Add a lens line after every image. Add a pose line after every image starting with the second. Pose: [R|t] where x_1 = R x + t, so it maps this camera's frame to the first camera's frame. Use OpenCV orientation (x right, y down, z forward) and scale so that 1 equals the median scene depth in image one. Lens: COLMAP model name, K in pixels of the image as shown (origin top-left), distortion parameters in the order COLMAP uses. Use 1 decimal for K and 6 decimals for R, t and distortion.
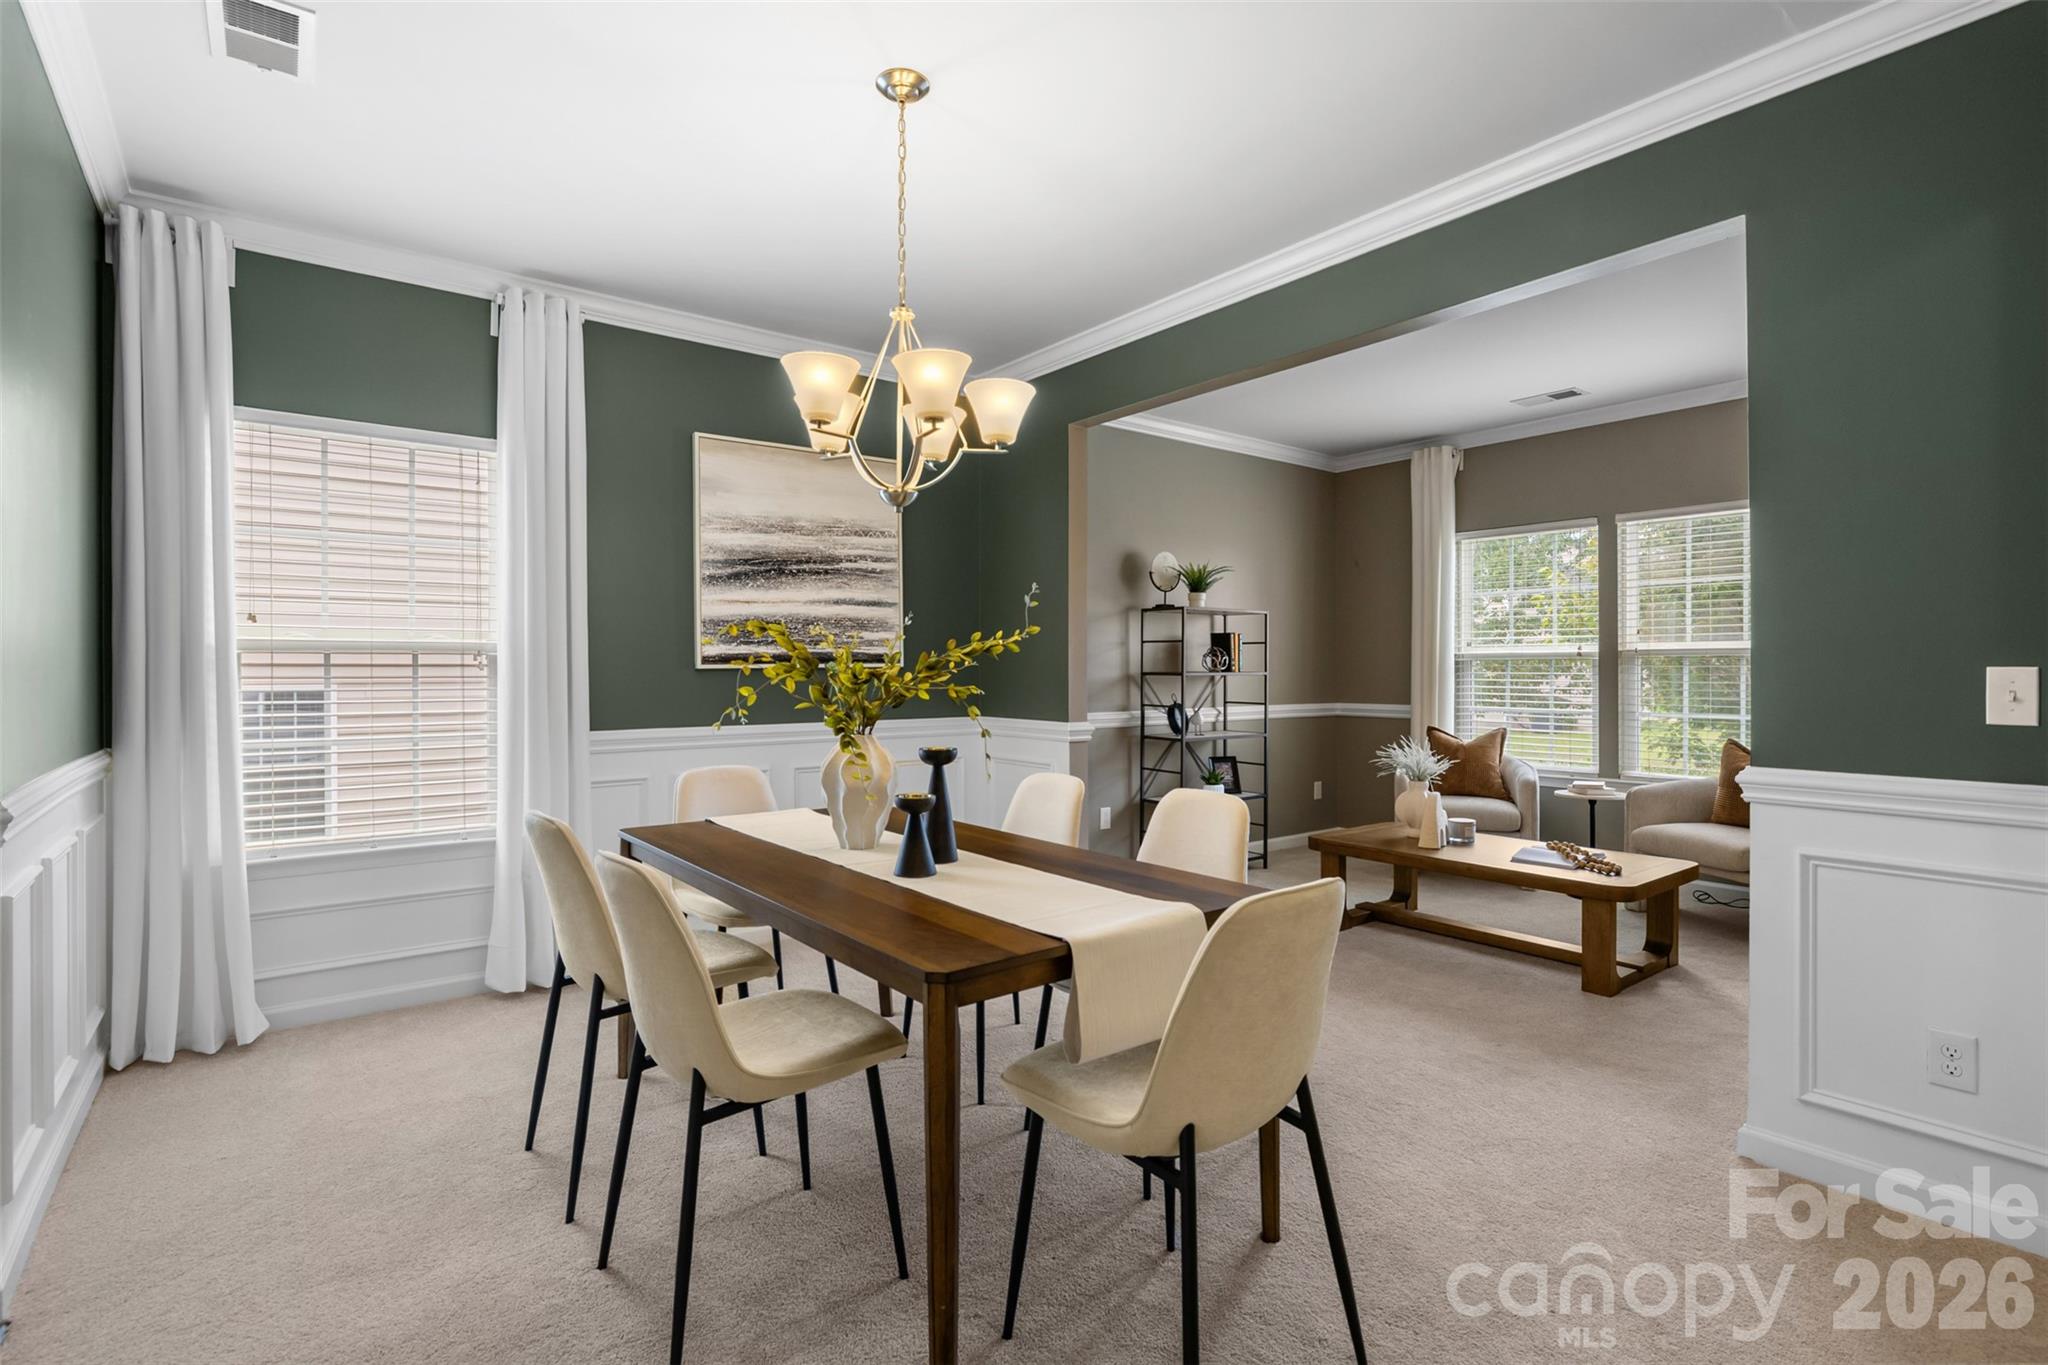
lens RADIAL K [[983.1, 0, 1034.6], [0, 983.1, 671.8], [0, 0, 1]] dist [-0.001206, -0.000280]
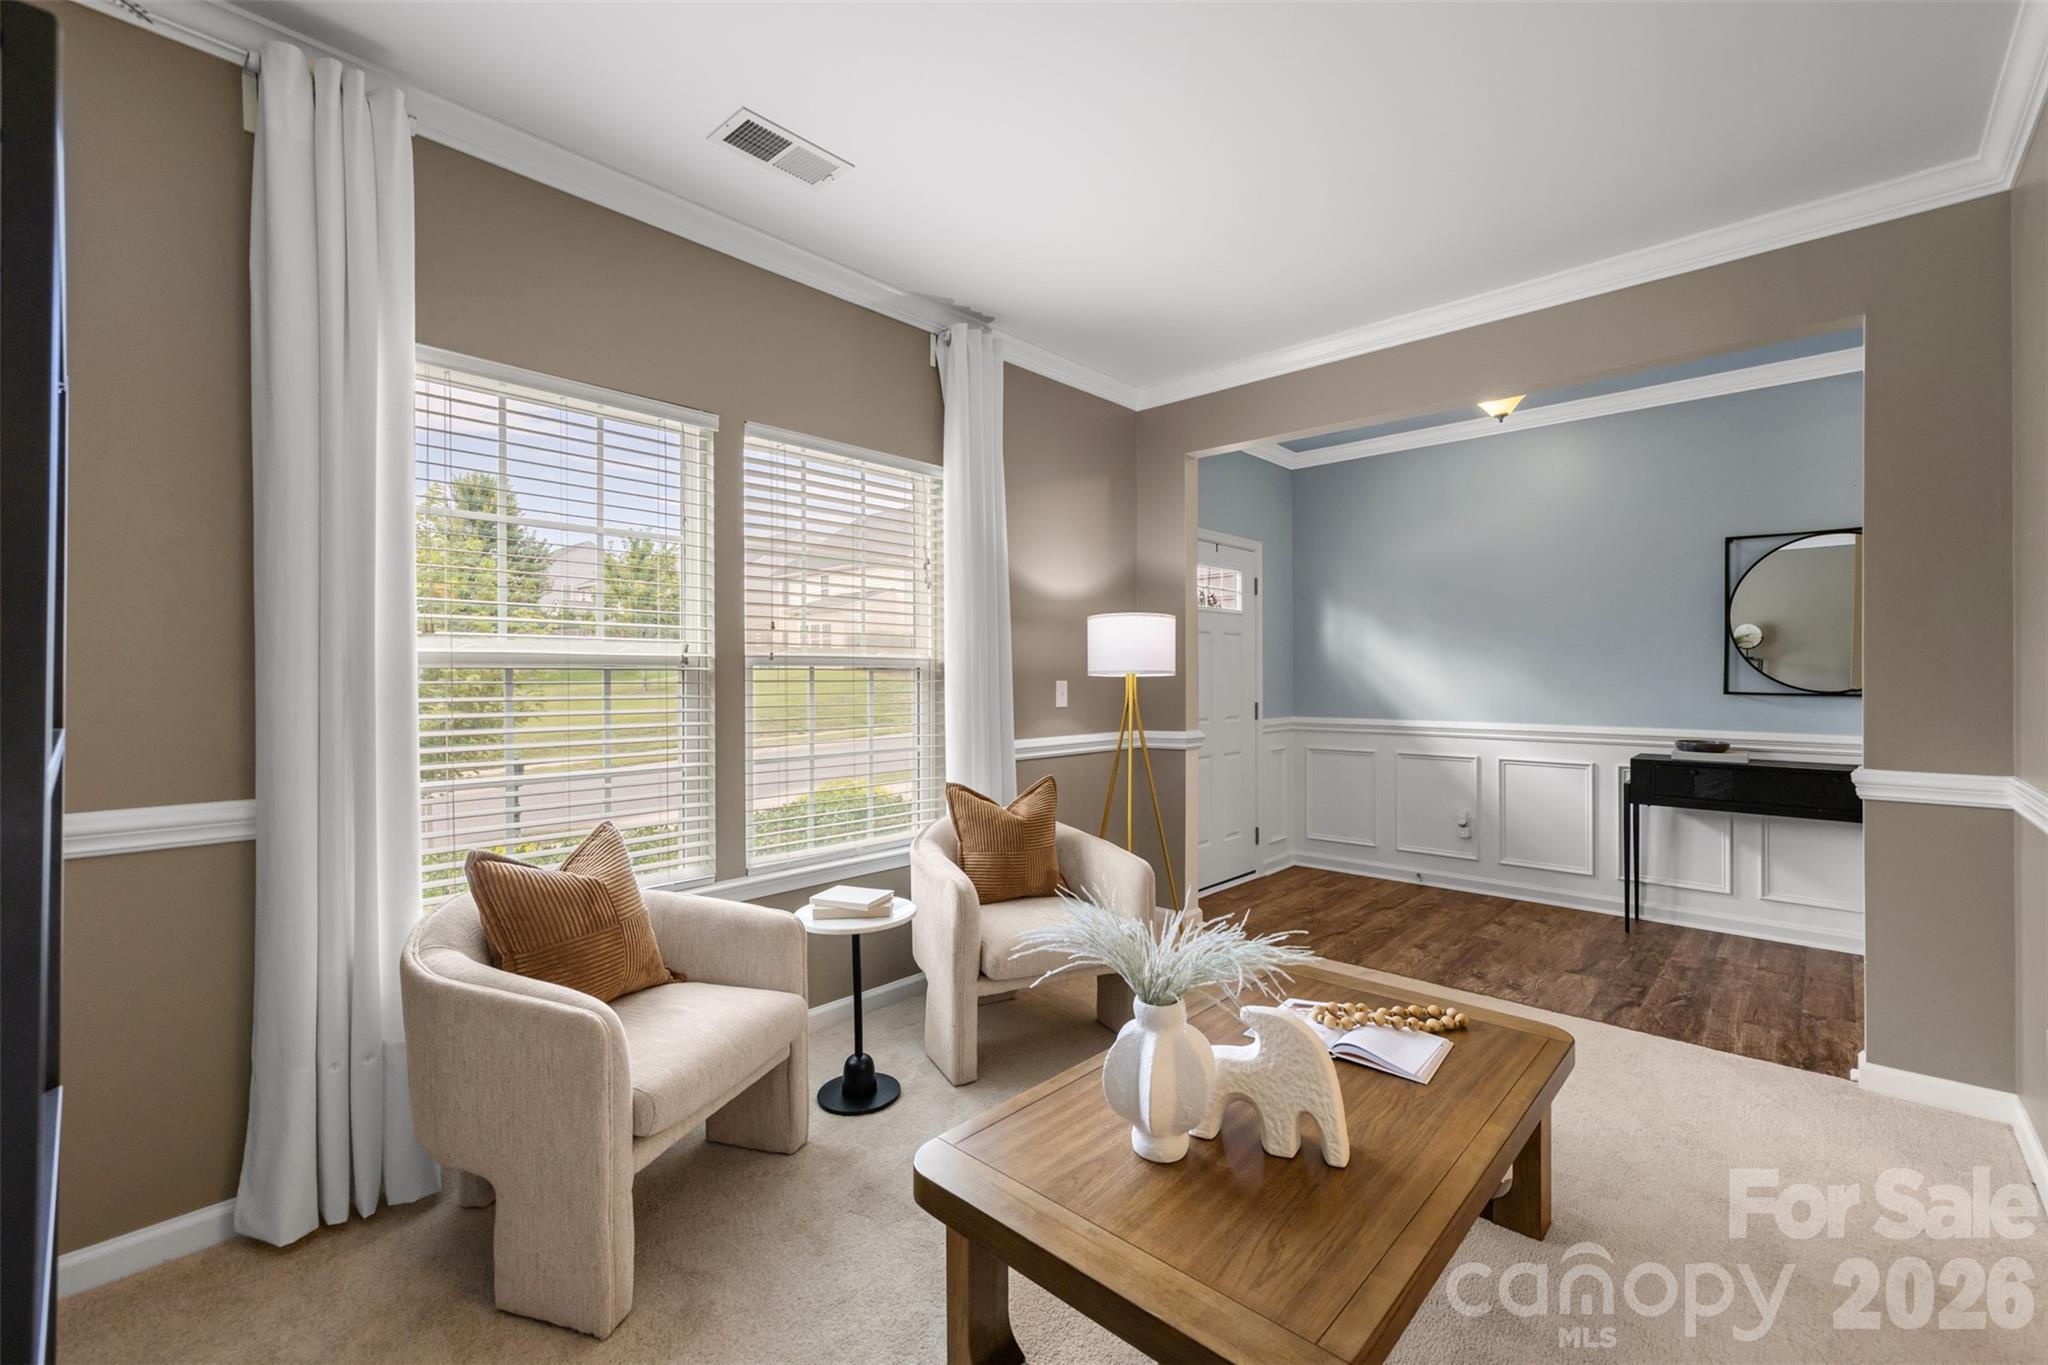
lens RADIAL K [[859.5, 0, 1024.0], [0, 859.5, 682.5], [0, 0, 1]] dist [0.000489, 0.000159]
pose [[-0.159209, -0.009181, 0.987202, 0.063161], [0.001145, 0.999954, 0.009484, -0.010112], [-0.987244, 0.002640, -0.159191, 0.900921]]
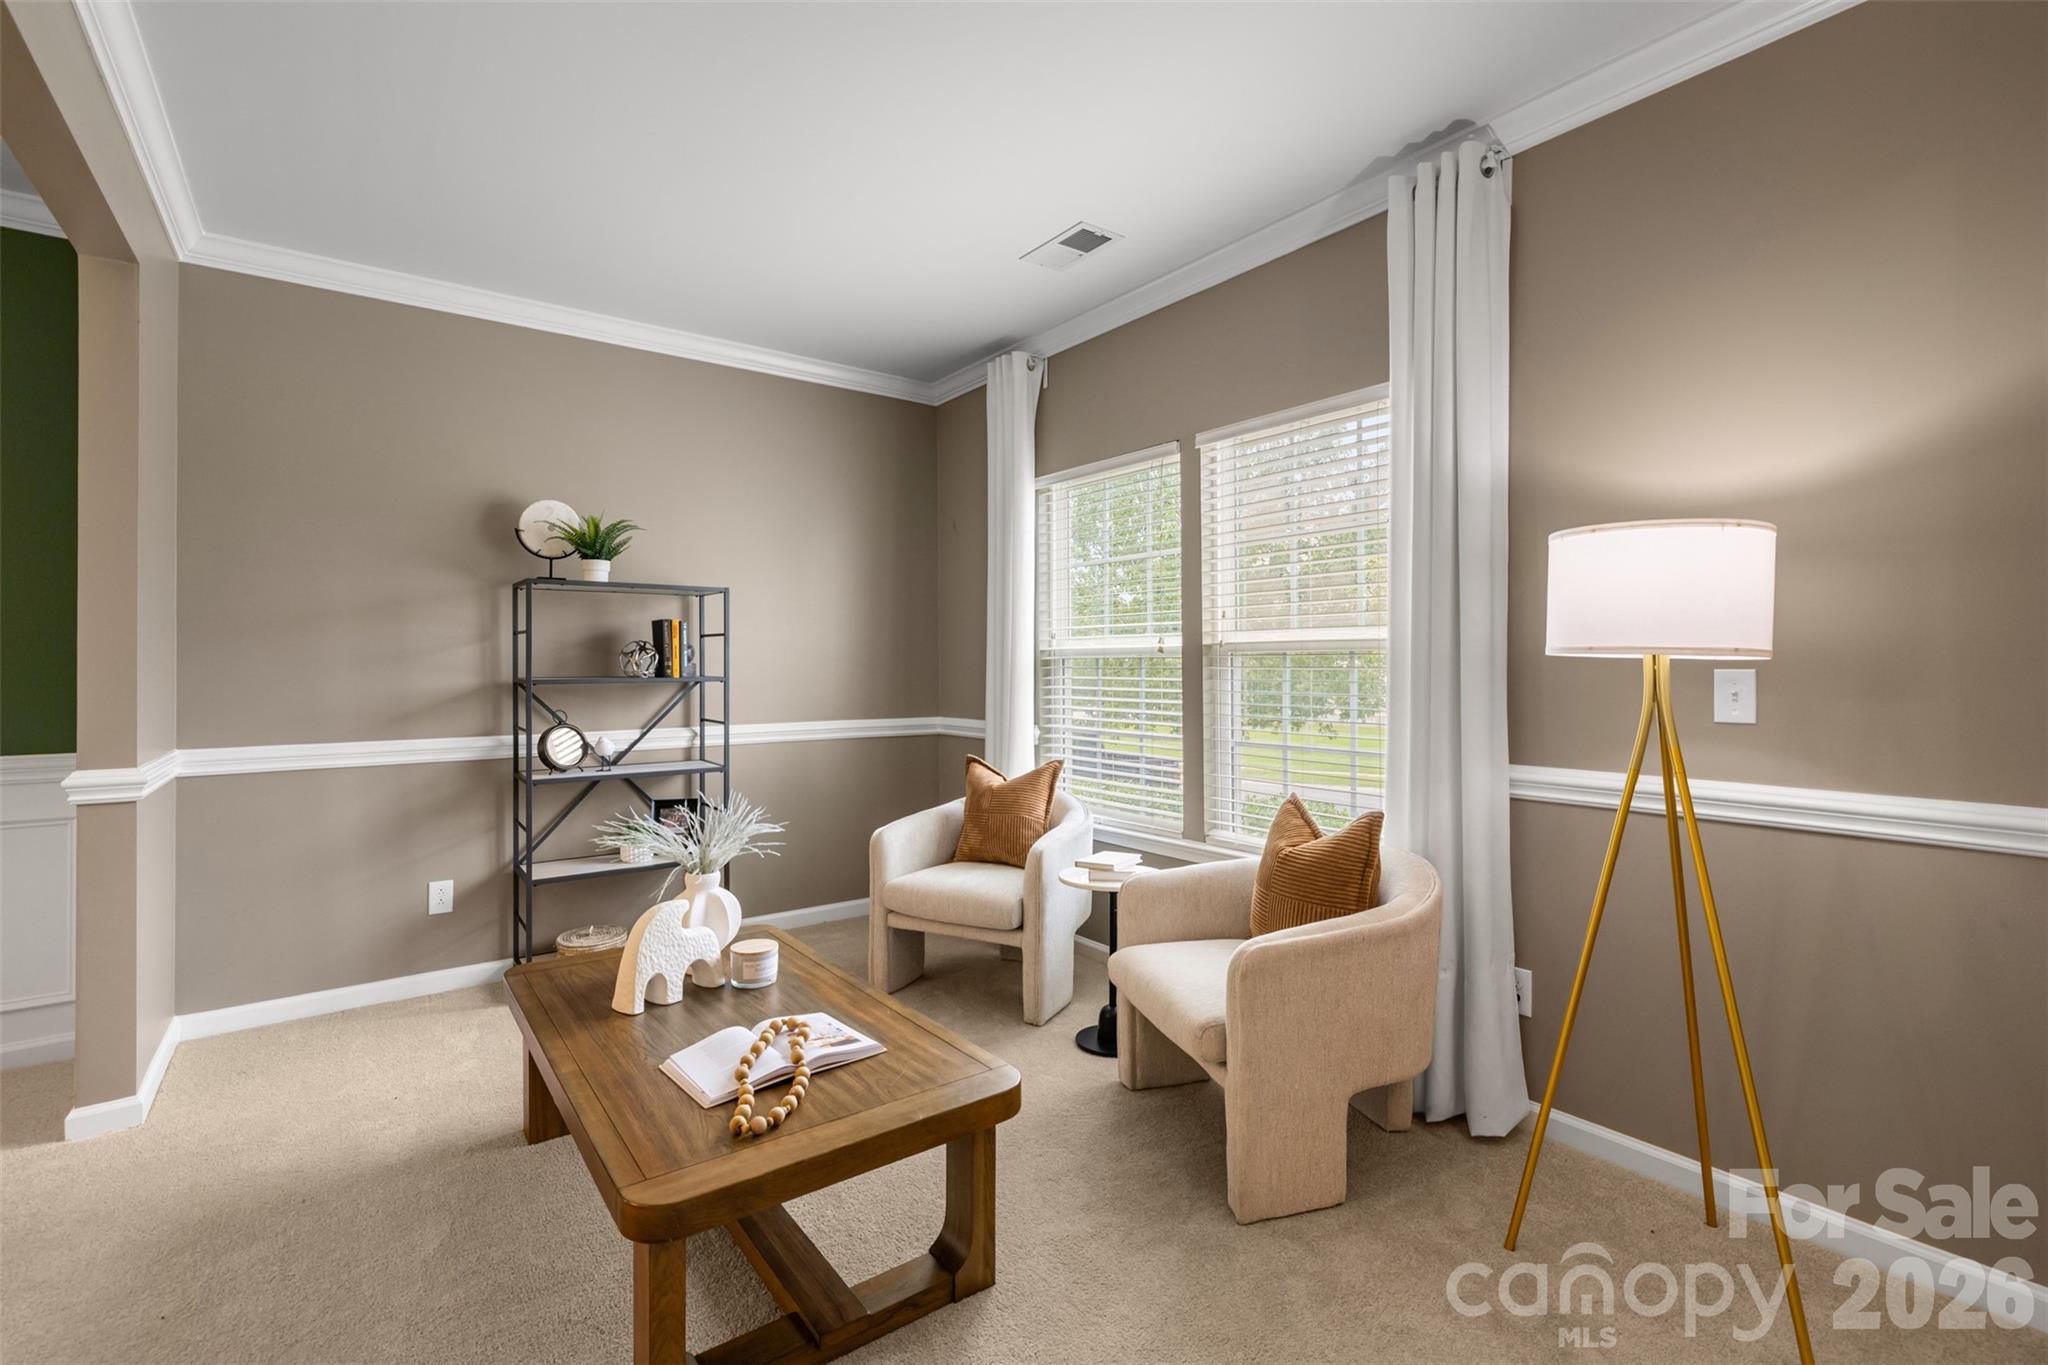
lens RADIAL K [[918.8, 0, 1016.7], [0, 918.8, 672.0], [0, 0, 1]] dist [0.001136, 0.000138]
pose [[0.999682, -0.001968, -0.025154, 0.477627], [0.002044, 0.999993, 0.002979, -0.005138], [0.025147, -0.003030, 0.999679, 0.383381]]
